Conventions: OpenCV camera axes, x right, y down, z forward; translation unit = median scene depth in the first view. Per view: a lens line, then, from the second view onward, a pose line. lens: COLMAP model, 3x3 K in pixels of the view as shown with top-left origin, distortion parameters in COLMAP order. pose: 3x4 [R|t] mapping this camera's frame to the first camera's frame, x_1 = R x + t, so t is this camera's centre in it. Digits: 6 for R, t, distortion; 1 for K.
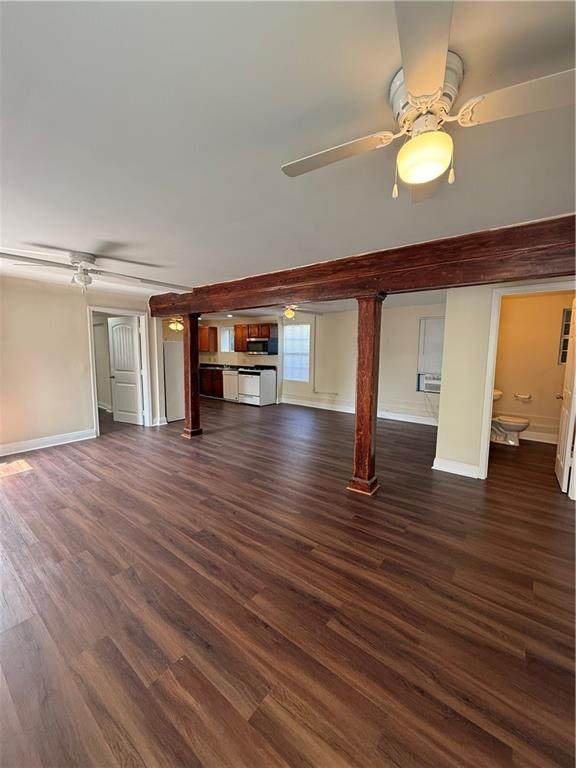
lens RADIAL K [[305.9, 0, 288.4], [0, 305.9, 381.9], [0, 0, 1]] dist [-0.000390, -0.000670]
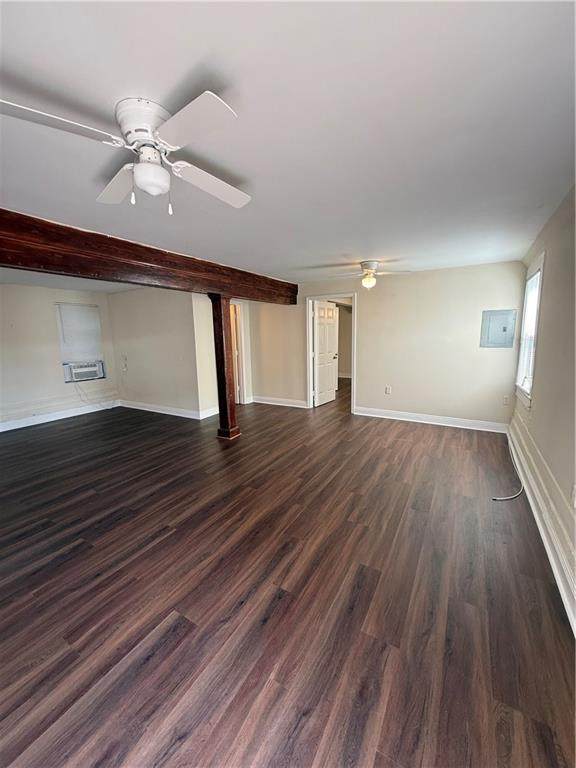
lens RADIAL K [[305.9, 0, 288.4], [0, 305.9, 381.9], [0, 0, 1]] dist [-0.000390, -0.000670]
pose [[-0.135851, -0.160962, 0.977566, -1.063959], [0.125386, 0.975986, 0.178126, -0.100420], [-0.982763, 0.146772, -0.112407, 0.826732]]
